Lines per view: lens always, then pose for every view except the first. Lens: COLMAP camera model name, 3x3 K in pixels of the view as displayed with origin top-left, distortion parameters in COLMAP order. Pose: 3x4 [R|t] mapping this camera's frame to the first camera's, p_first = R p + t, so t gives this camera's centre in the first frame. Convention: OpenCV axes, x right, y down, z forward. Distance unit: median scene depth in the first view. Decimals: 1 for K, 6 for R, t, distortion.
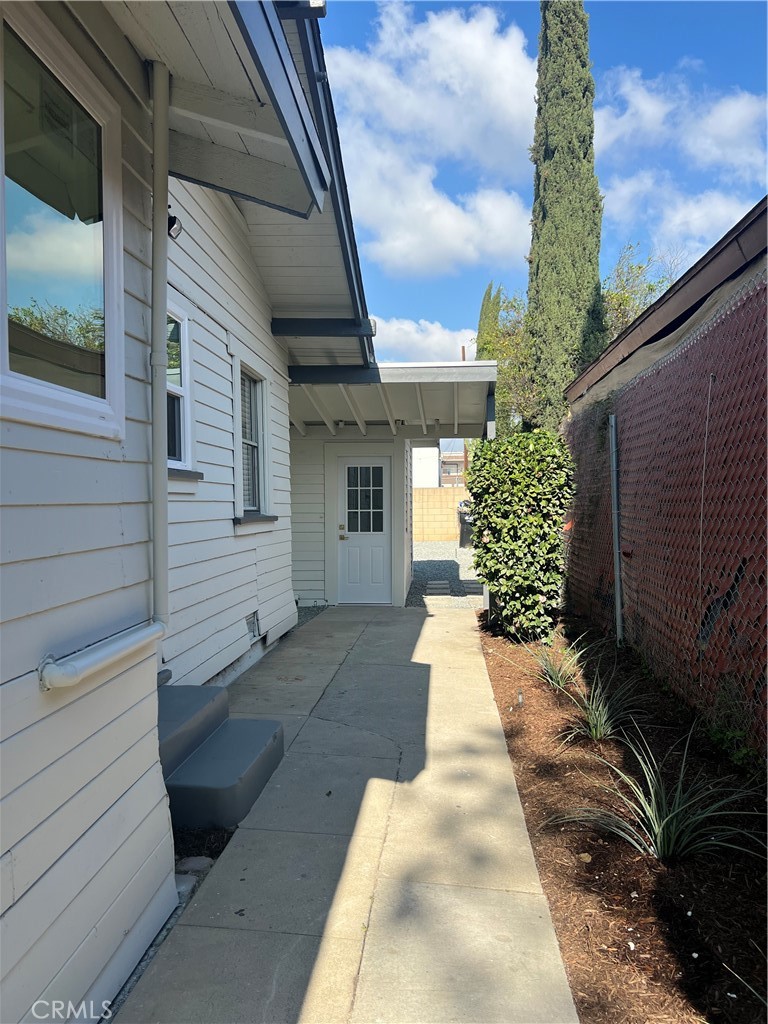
lens RADIAL K [[764.2, 0, 384.9], [0, 764.2, 511.1], [0, 0, 1]] dist [0.063390, -0.070115]
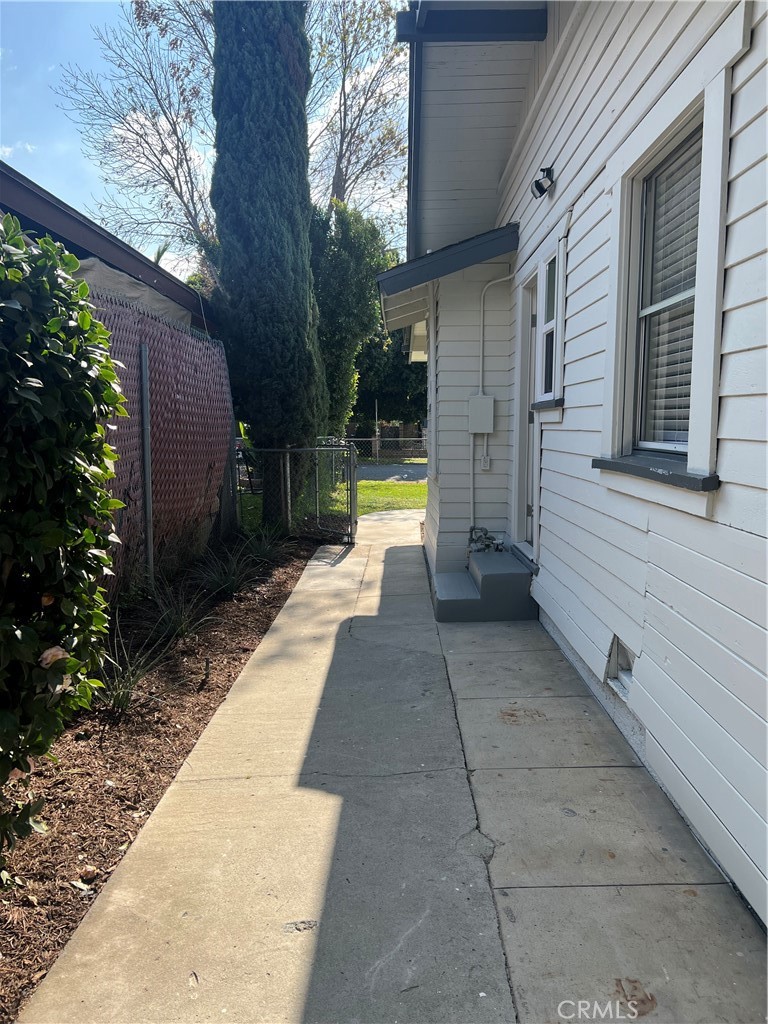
lens RADIAL K [[764.2, 0, 385.1], [0, 764.2, 513.0], [0, 0, 1]] dist [0.063390, -0.070115]
pose [[-0.998063, 0.012403, -0.060962, 0.030080], [0.004633, 0.992022, 0.125982, -0.030070], [0.062038, 0.125456, -0.990158, 1.859049]]
